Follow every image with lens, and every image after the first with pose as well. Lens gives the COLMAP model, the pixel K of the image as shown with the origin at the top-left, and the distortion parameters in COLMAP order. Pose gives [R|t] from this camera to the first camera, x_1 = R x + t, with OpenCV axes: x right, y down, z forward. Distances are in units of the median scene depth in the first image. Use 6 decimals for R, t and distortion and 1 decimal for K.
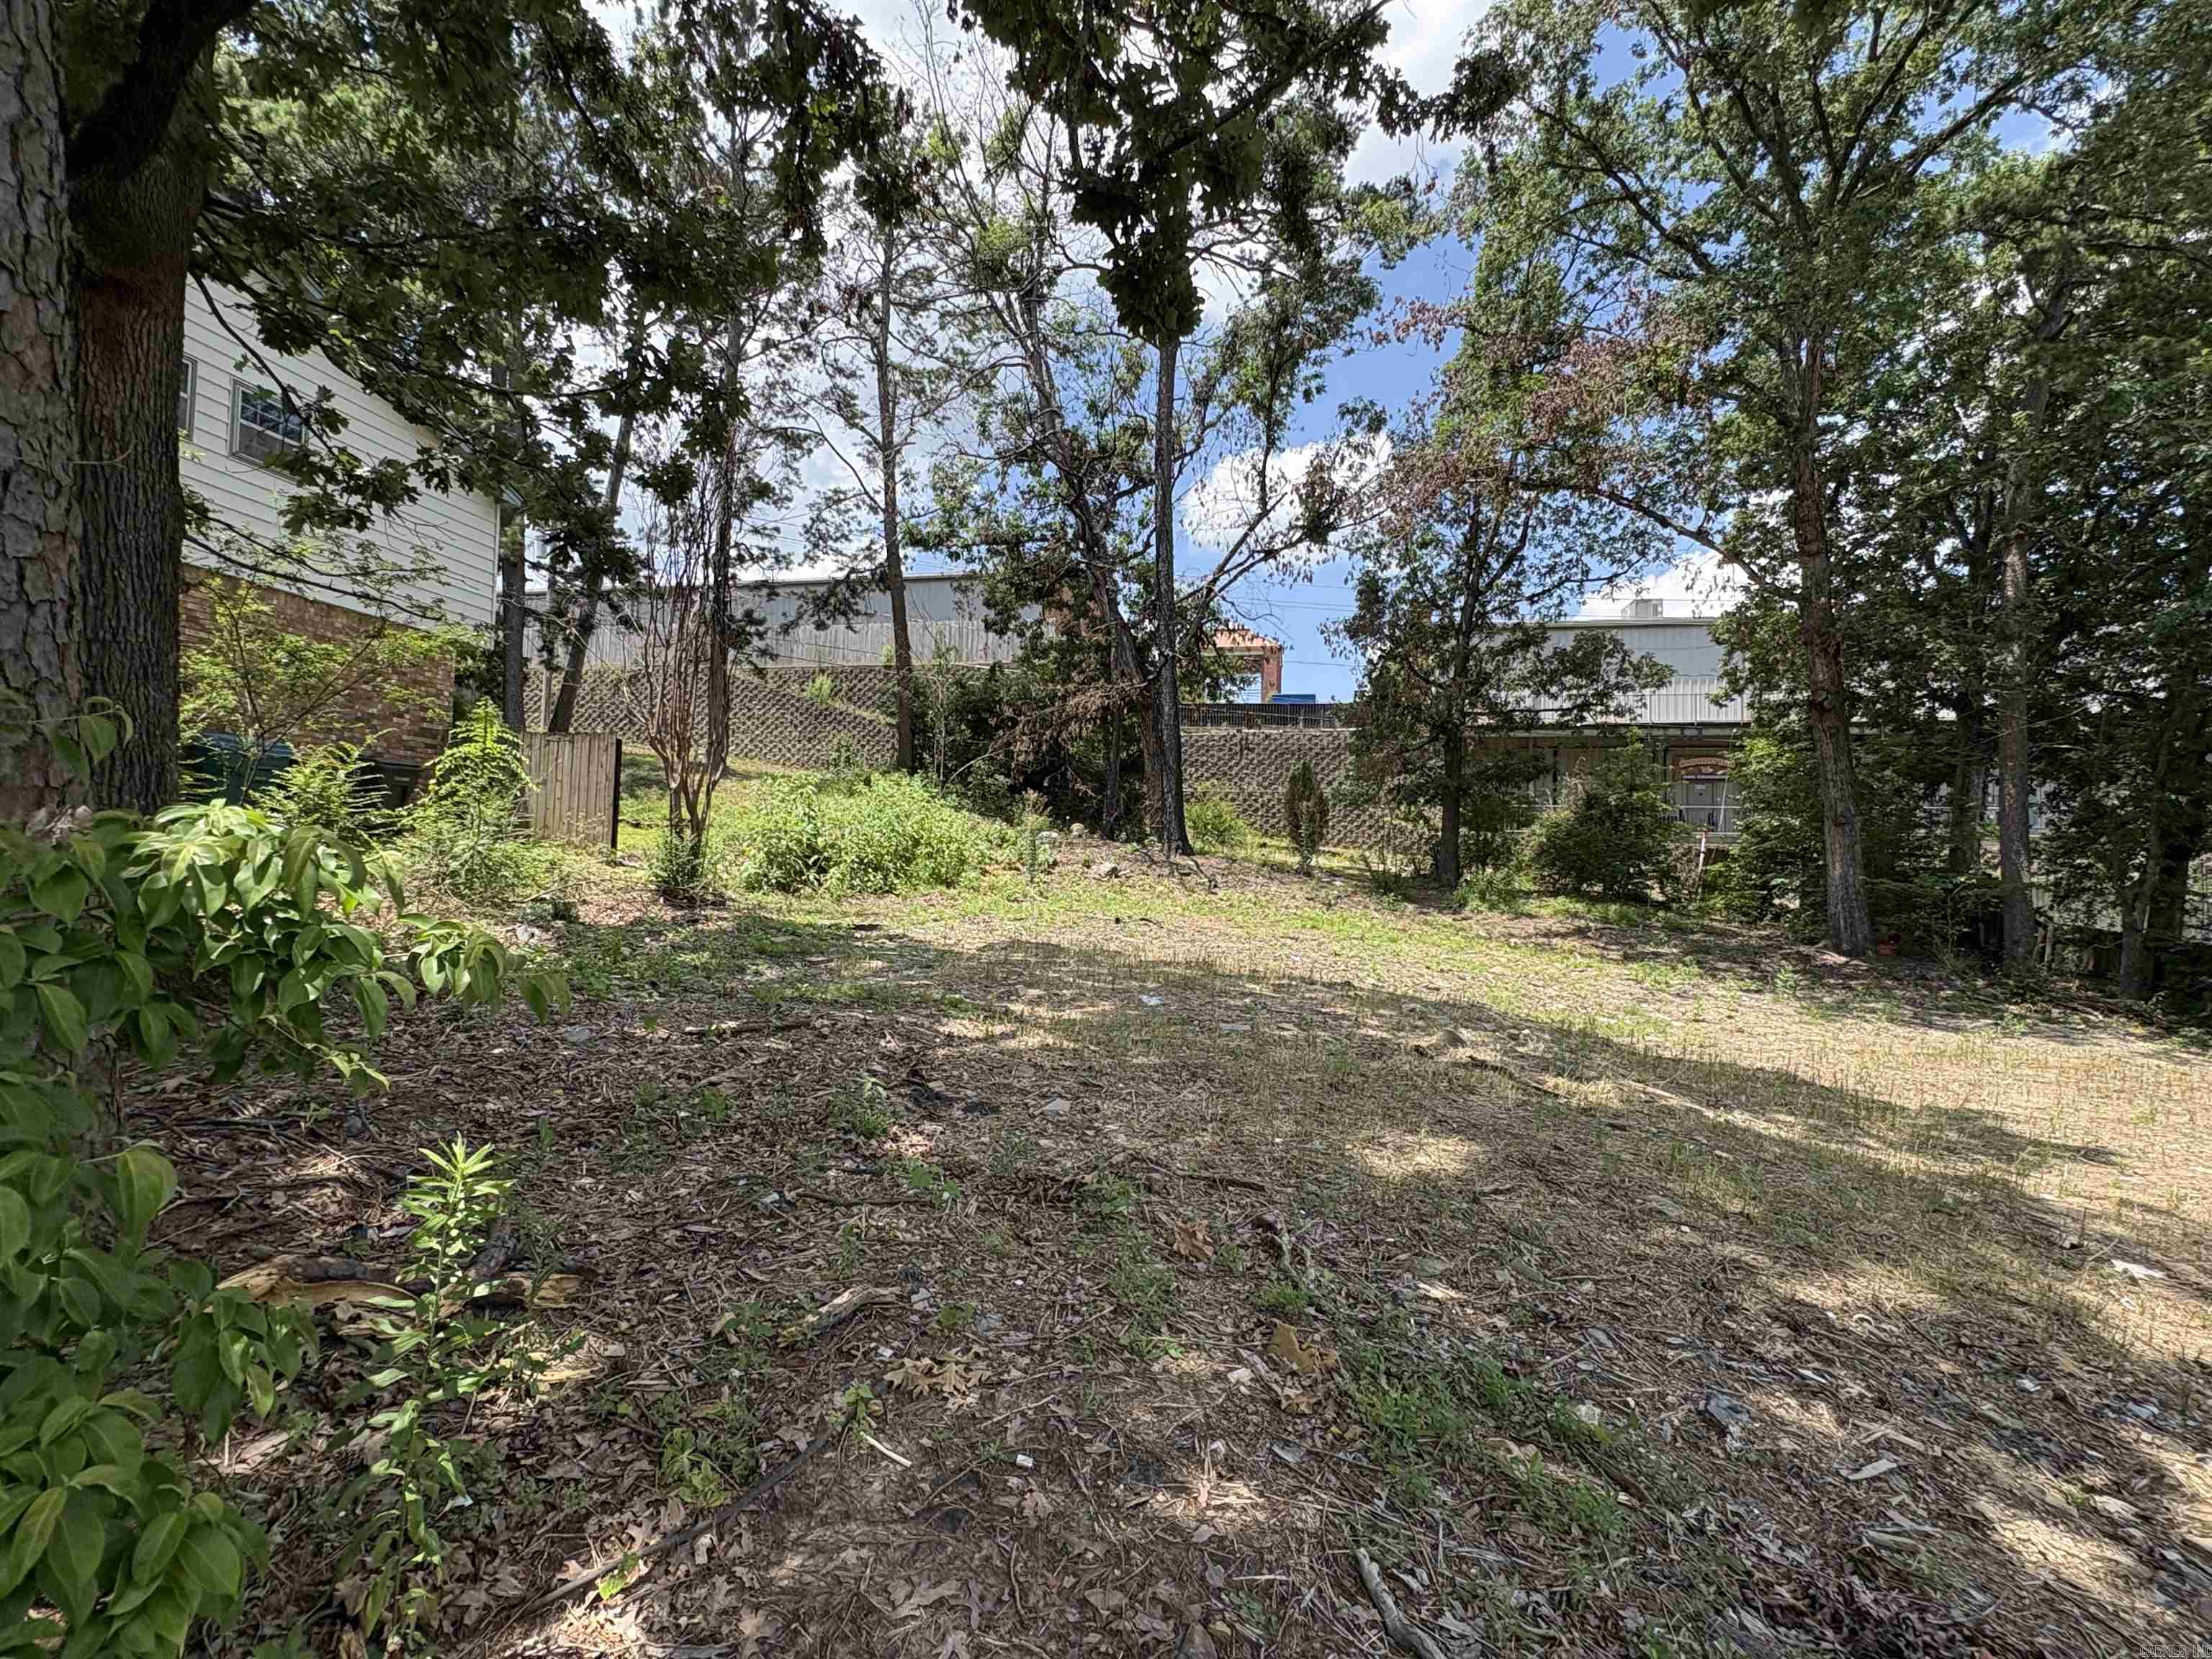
lens RADIAL K [[1000.2, 0, 1099.6], [0, 1000.2, 840.7], [0, 0, 1]] dist [0.000194, 0.000847]
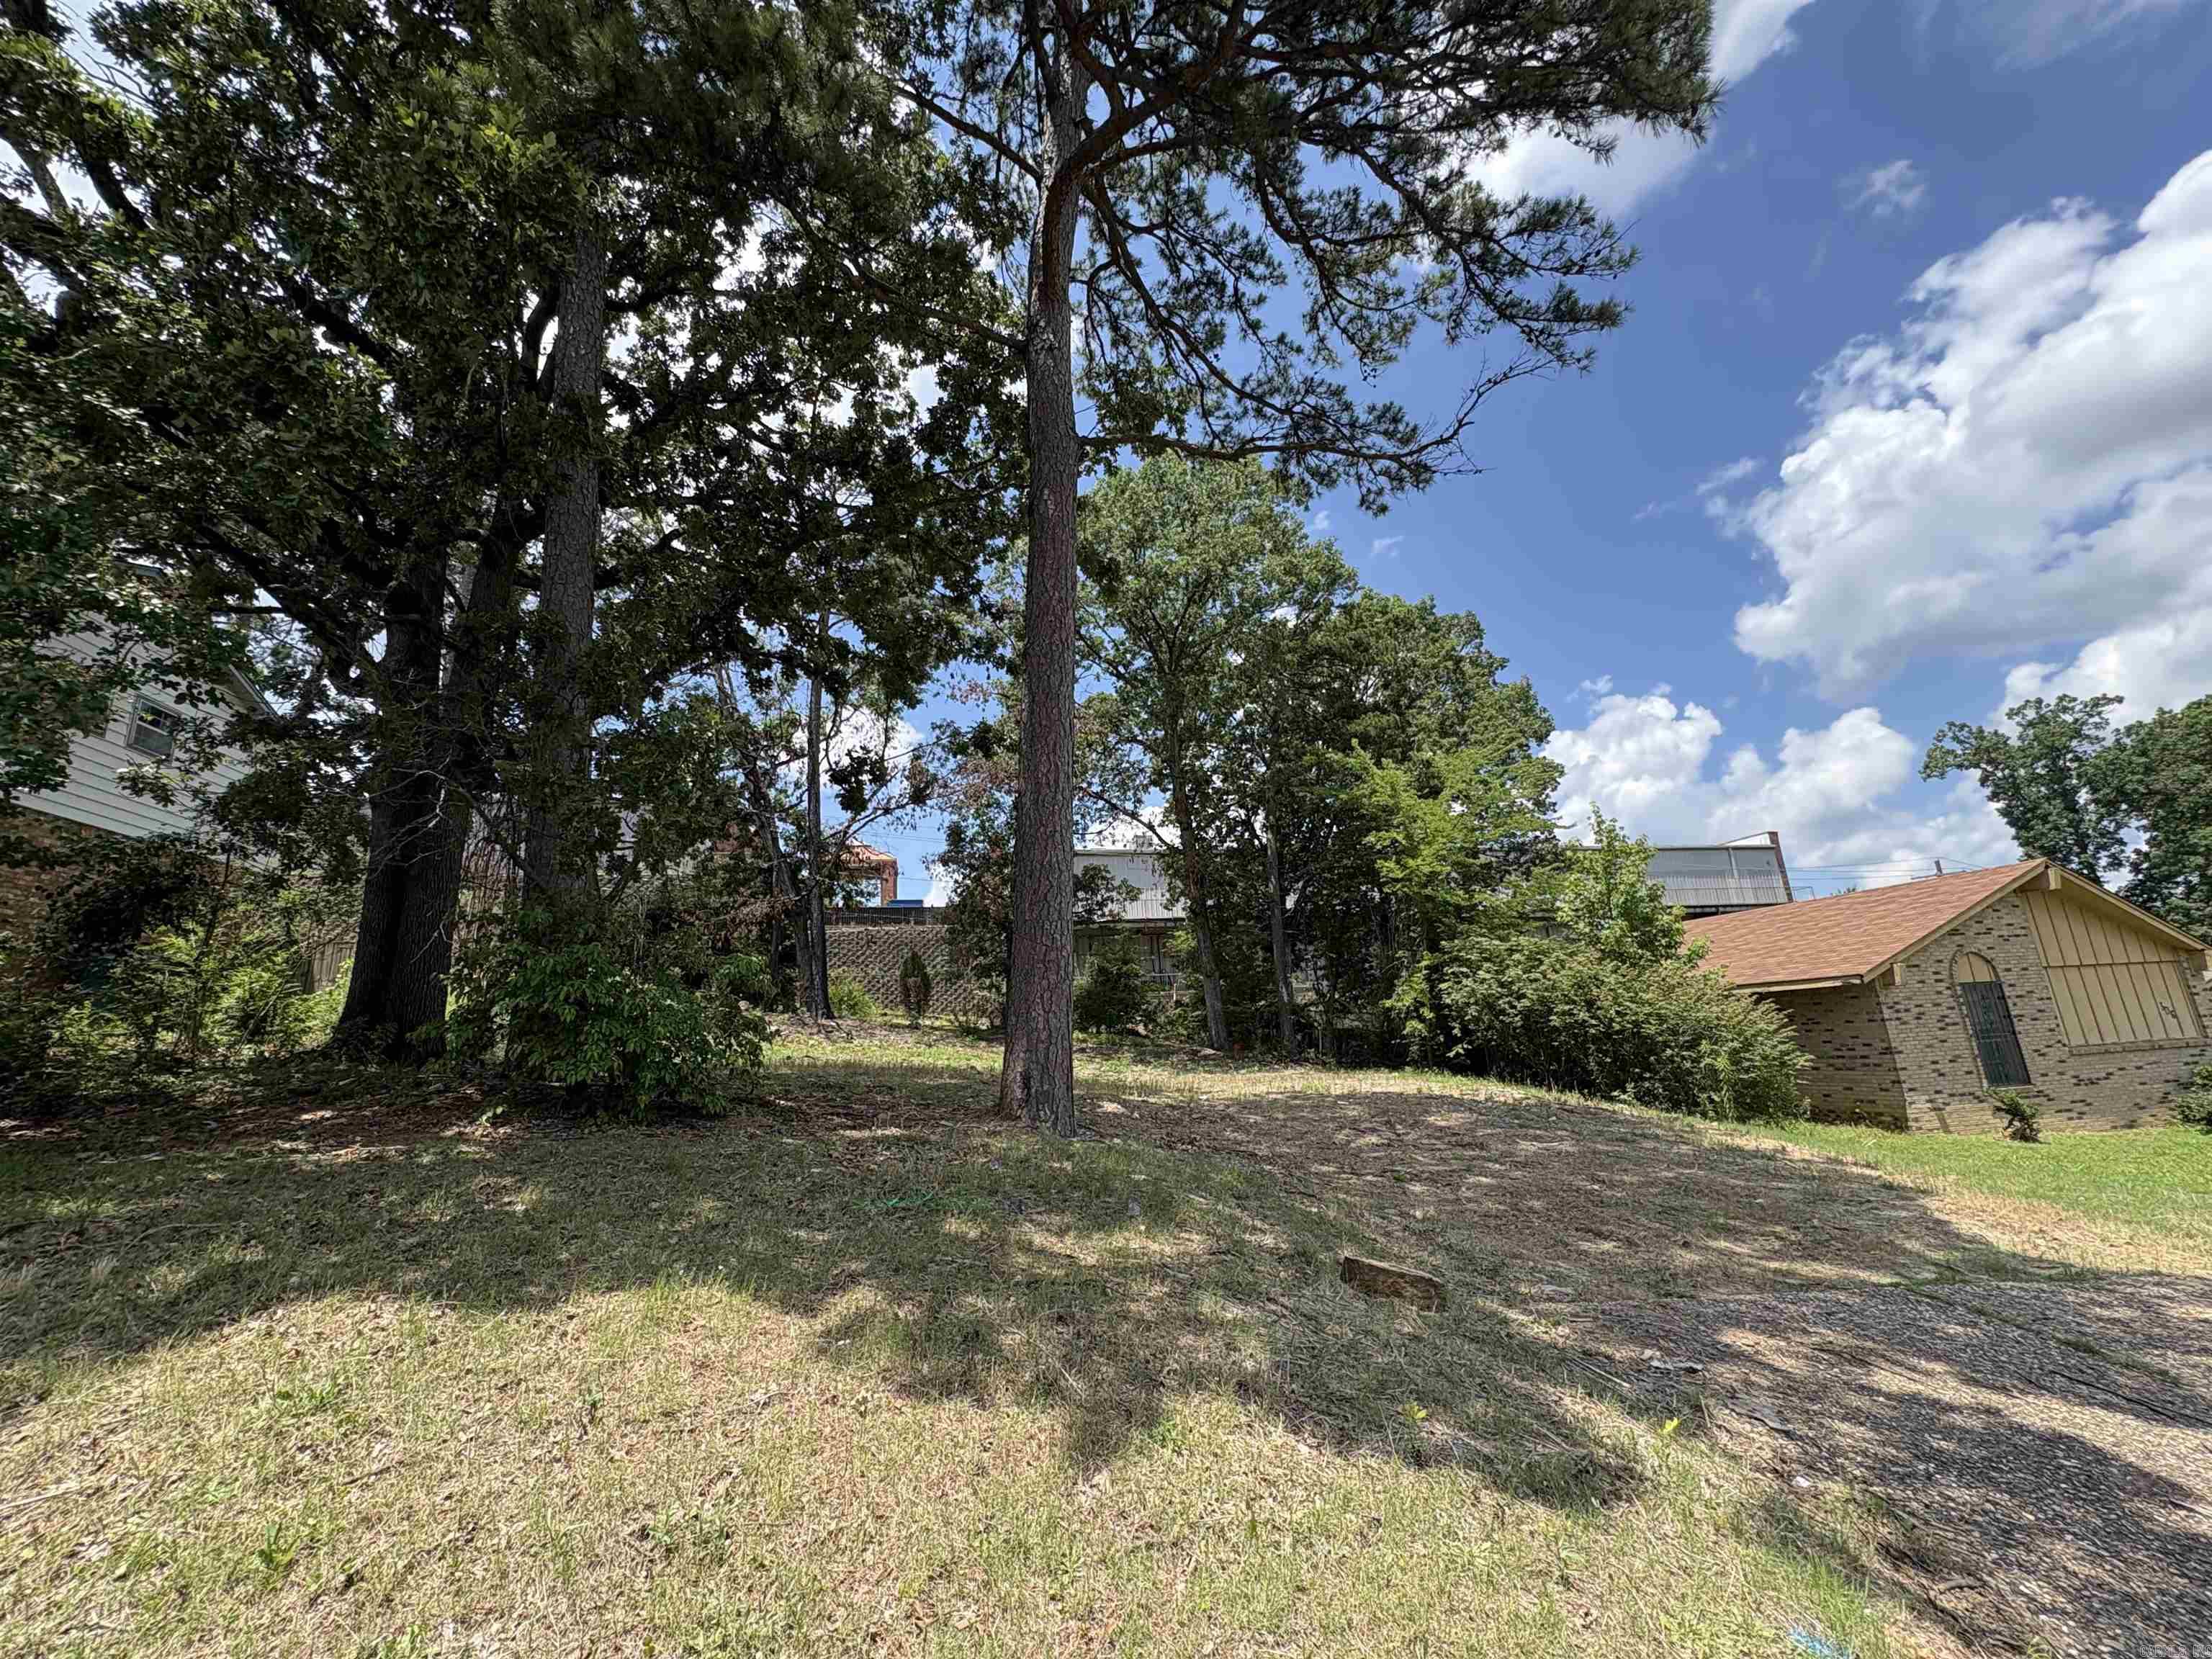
lens RADIAL K [[882.3, 0, 1095.8], [0, 882.3, 832.8], [0, 0, 1]] dist [-0.000411, 0.000205]
pose [[0.921696, 0.025099, 0.387101, -0.059483], [0.057607, 0.977983, -0.200575, 0.031404], [-0.383613, 0.207169, 0.899957, -0.337634]]
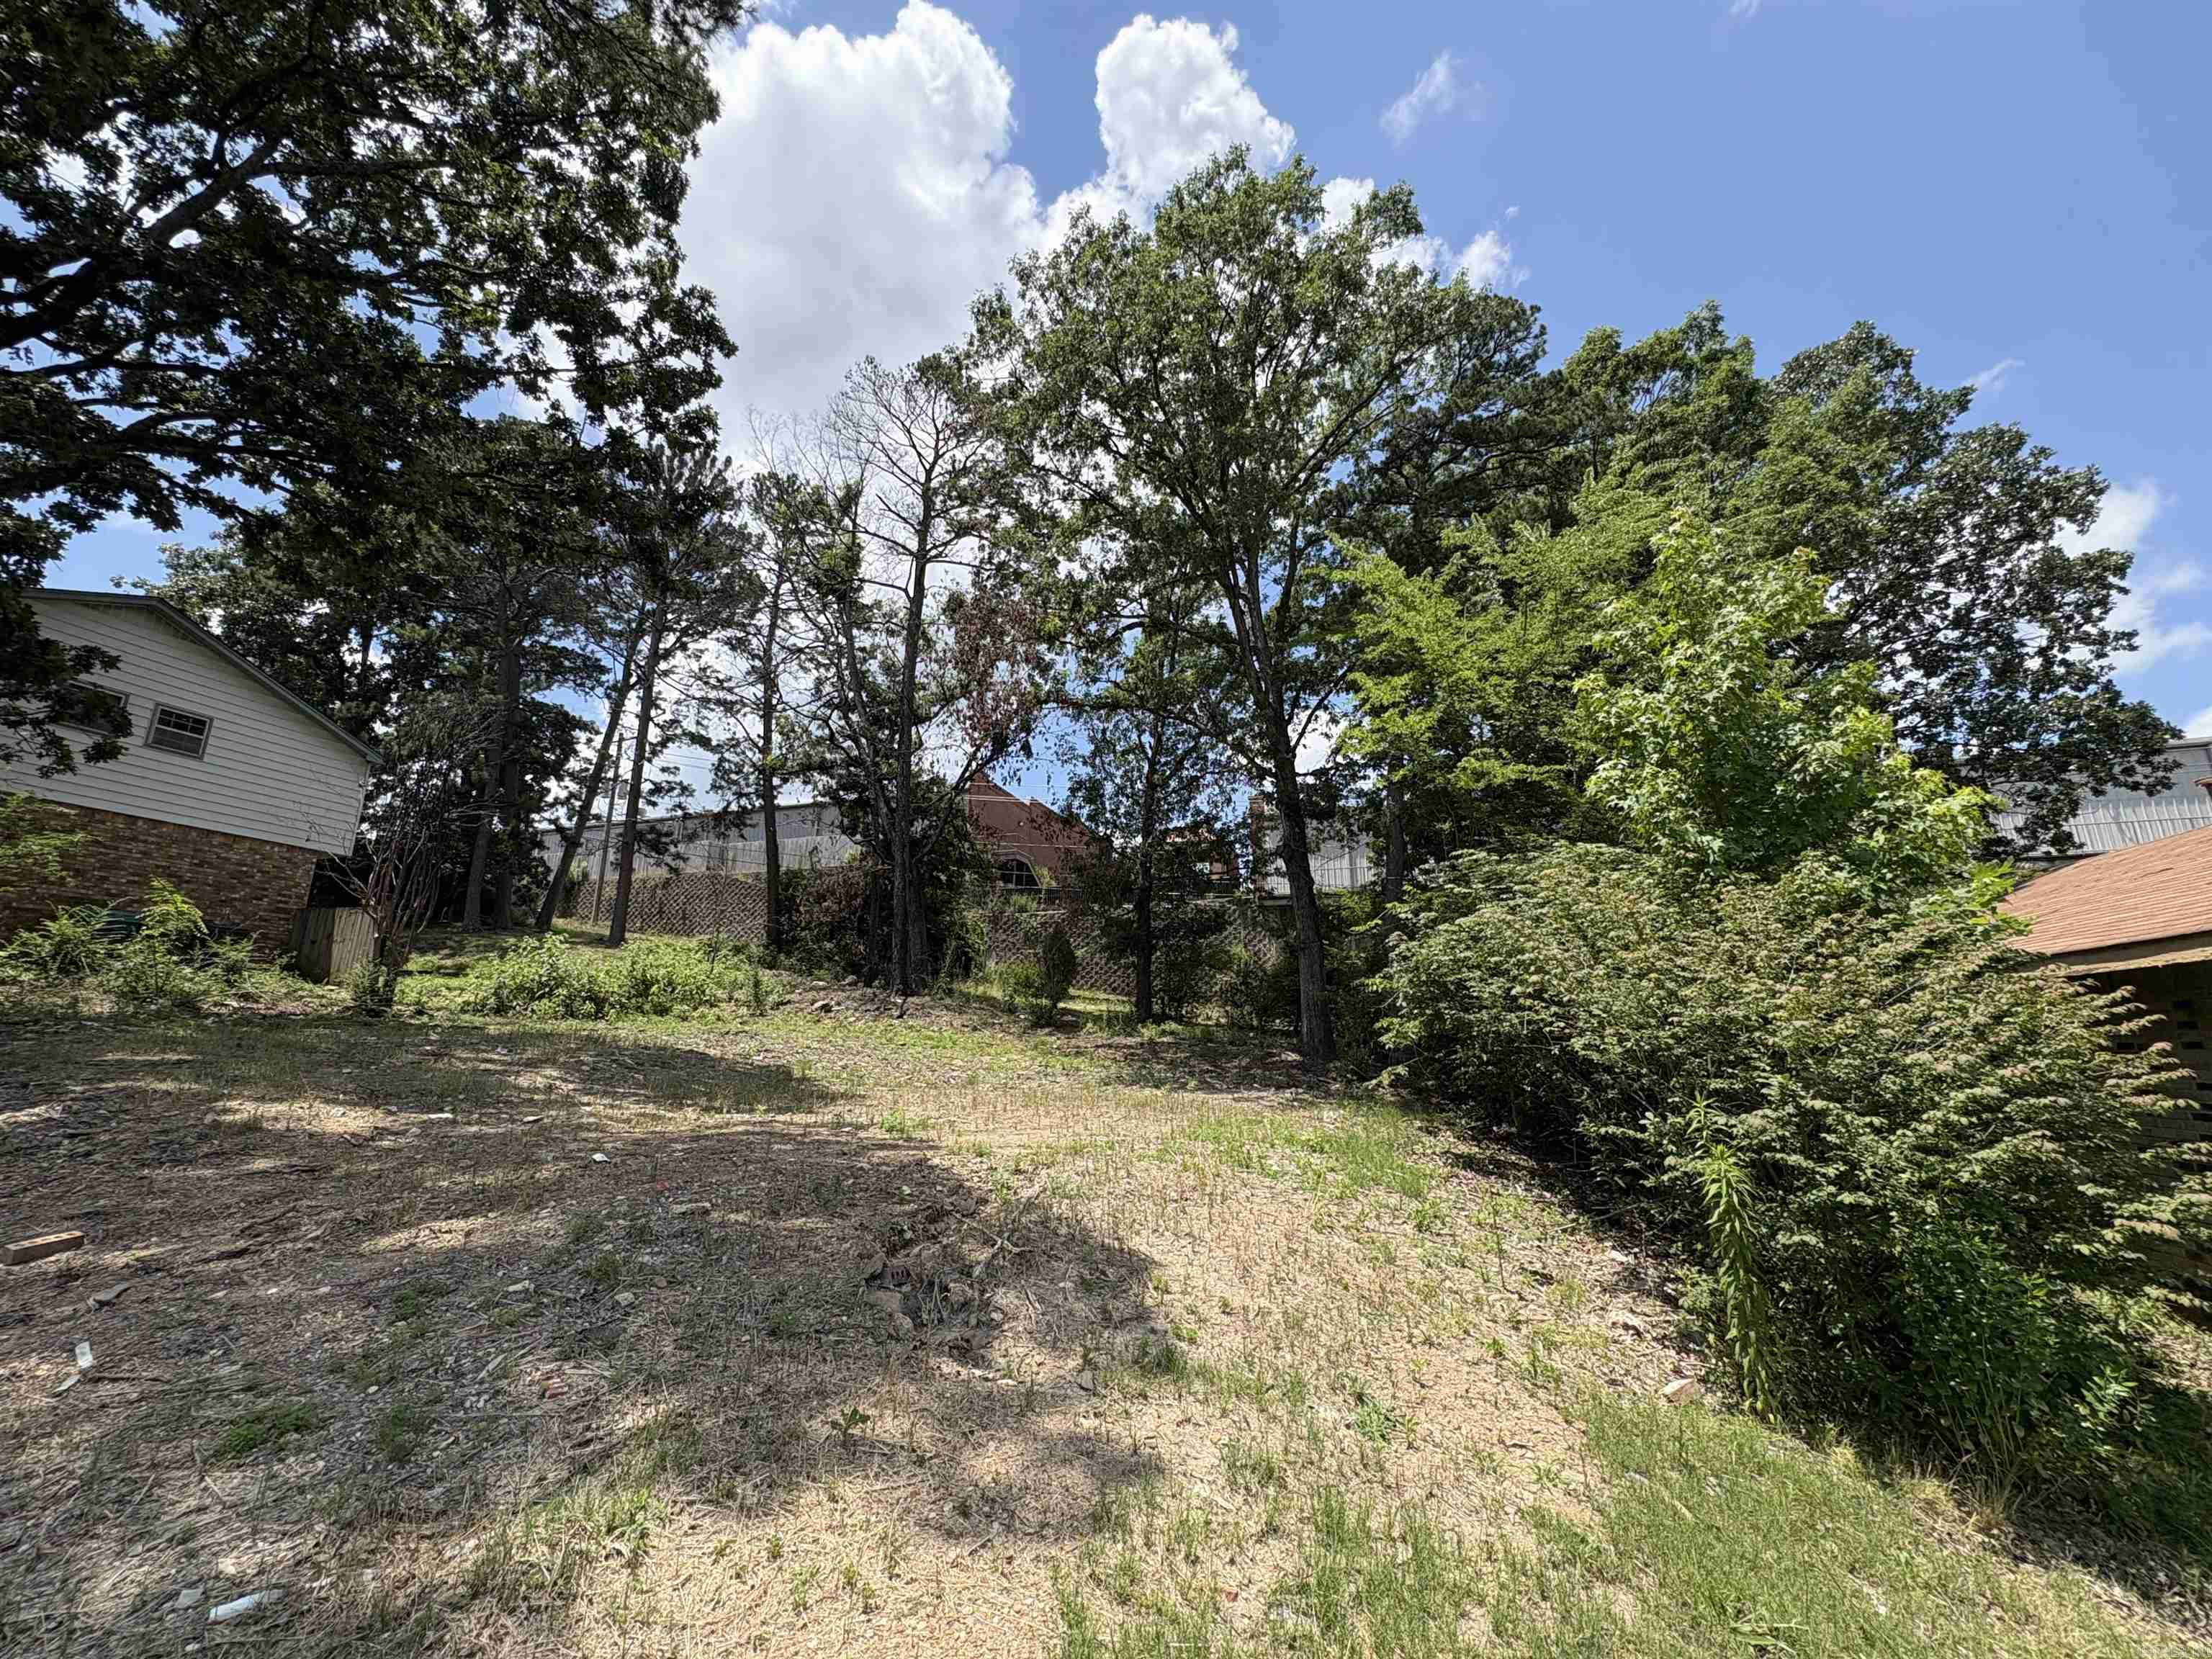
lens RADIAL K [[878.6, 0, 1100.2], [0, 878.6, 833.1], [0, 0, 1]] dist [-0.001128, 0.000146]
pose [[0.990587, -0.045768, -0.129006, 0.530849], [0.017350, 0.976826, -0.213332, 0.060126], [0.135780, 0.209085, 0.968425, -0.104563]]
